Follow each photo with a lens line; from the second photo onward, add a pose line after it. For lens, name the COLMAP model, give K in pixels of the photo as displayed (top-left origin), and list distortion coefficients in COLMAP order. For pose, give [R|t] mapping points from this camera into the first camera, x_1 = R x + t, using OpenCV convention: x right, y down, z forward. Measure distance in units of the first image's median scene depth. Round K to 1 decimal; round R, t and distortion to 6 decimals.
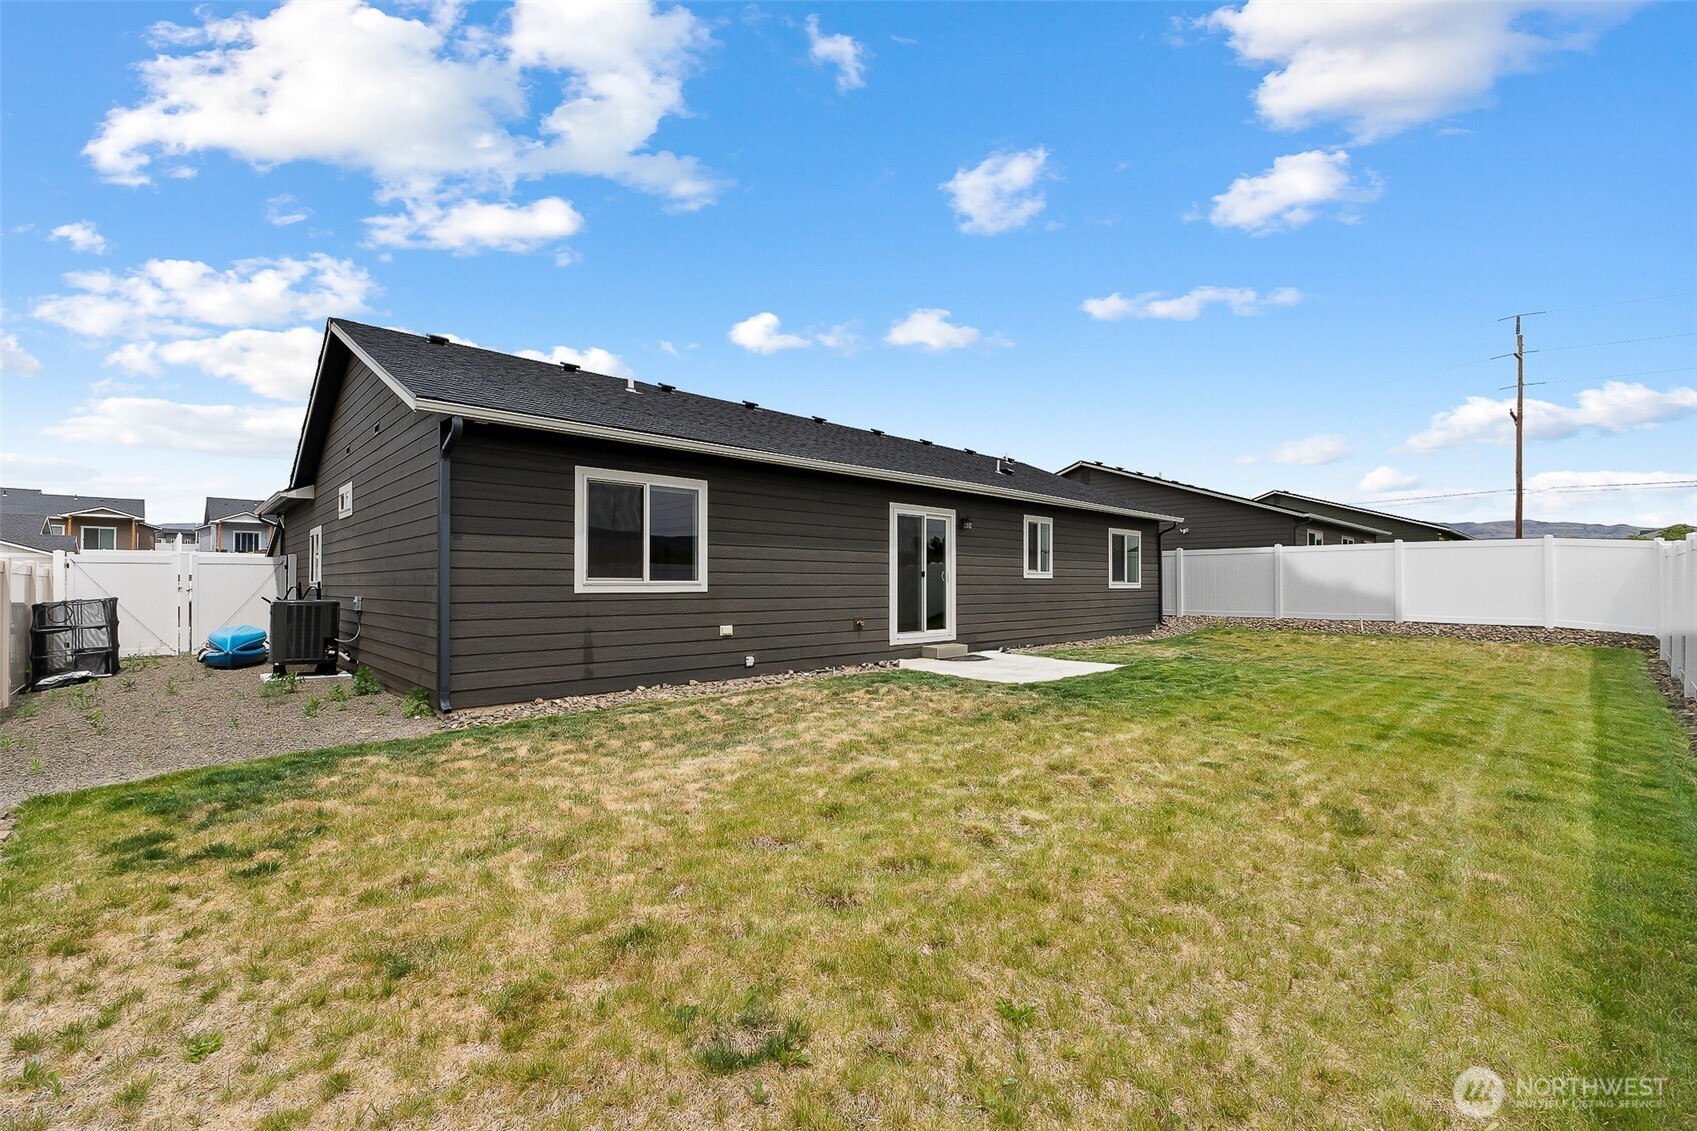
lens RADIAL K [[714.7, 0, 851.9], [0, 714.7, 569.8], [0, 0, 1]] dist [0.002543, 0.000117]
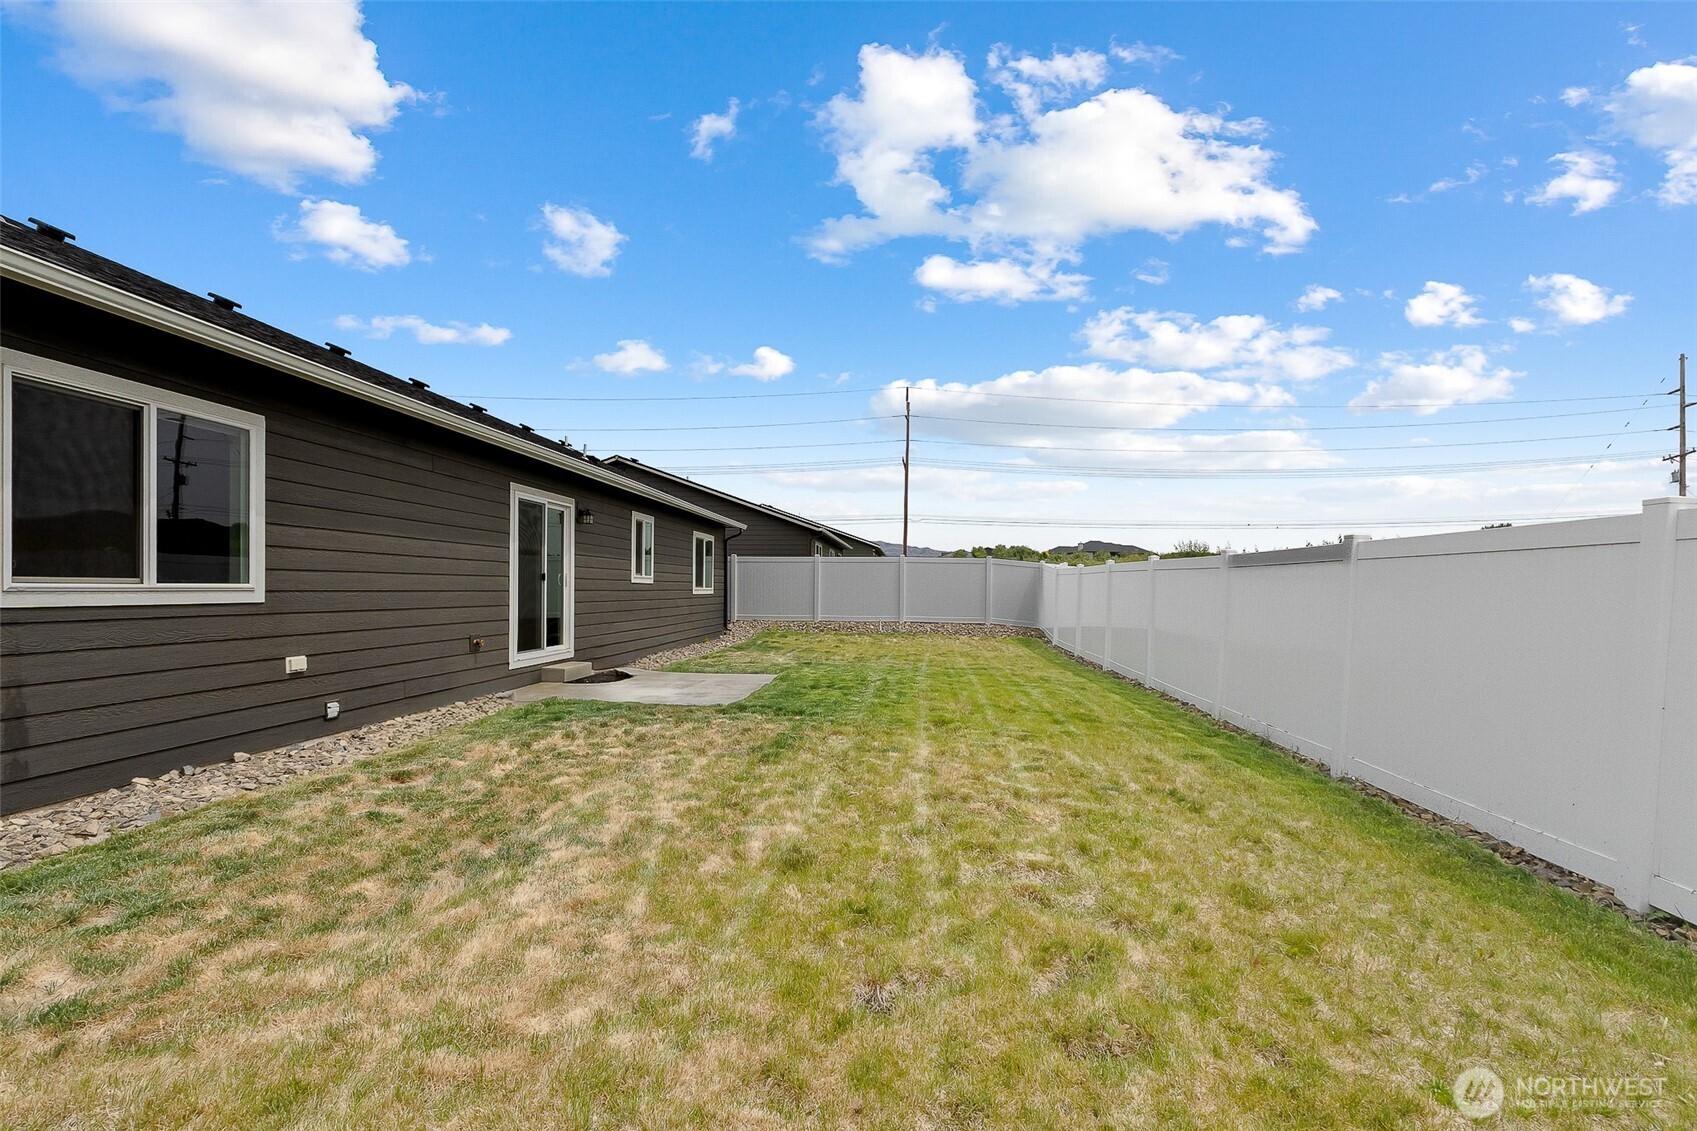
lens RADIAL K [[735.1, 0, 847.1], [0, 735.1, 595.7], [0, 0, 1]] dist [0.004153, 0.000336]
pose [[0.749952, 0.002045, 0.661490, -0.243622], [-0.024323, 0.999404, 0.024486, -0.001894], [-0.661045, -0.034453, 0.749555, 0.212499]]
